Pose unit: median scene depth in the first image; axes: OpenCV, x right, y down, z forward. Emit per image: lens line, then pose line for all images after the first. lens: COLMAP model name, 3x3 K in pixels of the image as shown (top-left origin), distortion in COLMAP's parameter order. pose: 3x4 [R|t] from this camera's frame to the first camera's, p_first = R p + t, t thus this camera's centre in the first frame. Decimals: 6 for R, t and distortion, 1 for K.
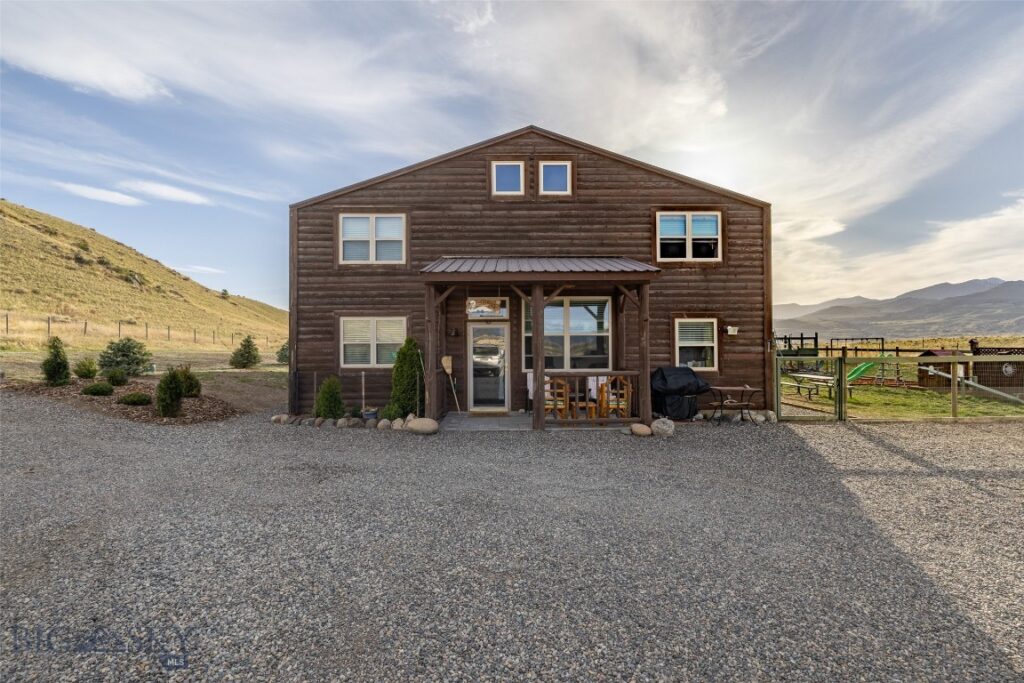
lens RADIAL K [[437.2, 0, 514.7], [0, 437.2, 342.3], [0, 0, 1]] dist [0.001422, -0.000940]
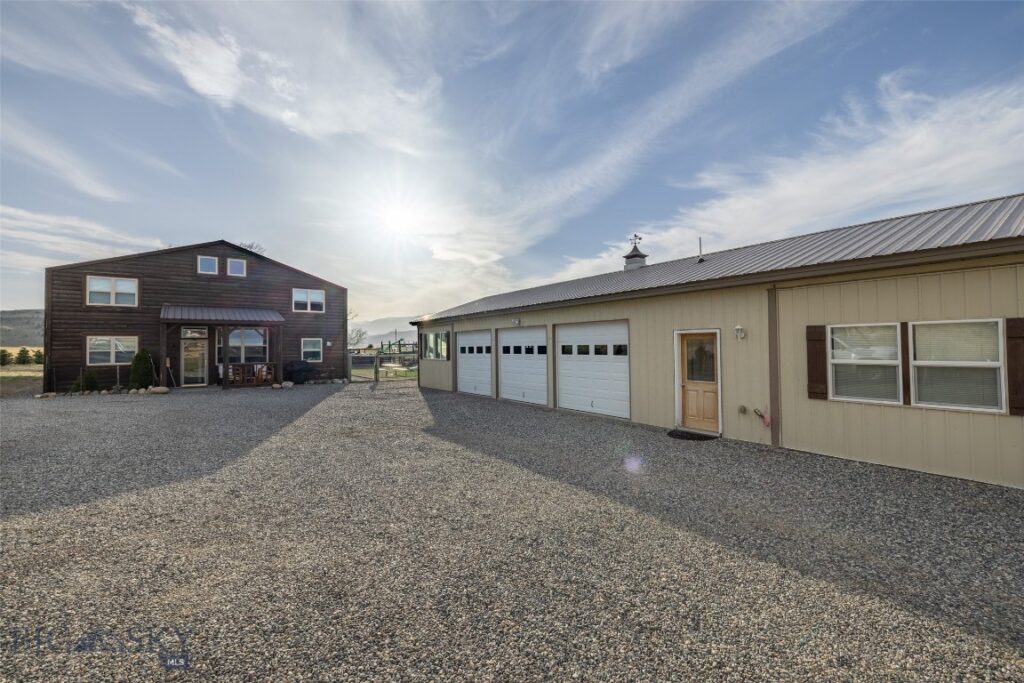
lens RADIAL K [[437.2, 0, 518.2], [0, 437.2, 335.8], [0, 0, 1]] dist [0.001422, -0.000940]
pose [[0.798184, 0.010900, 0.602316, -0.082430], [0.000012, 0.999836, -0.018110, -0.027734], [-0.602414, 0.014462, 0.798052, -1.380803]]
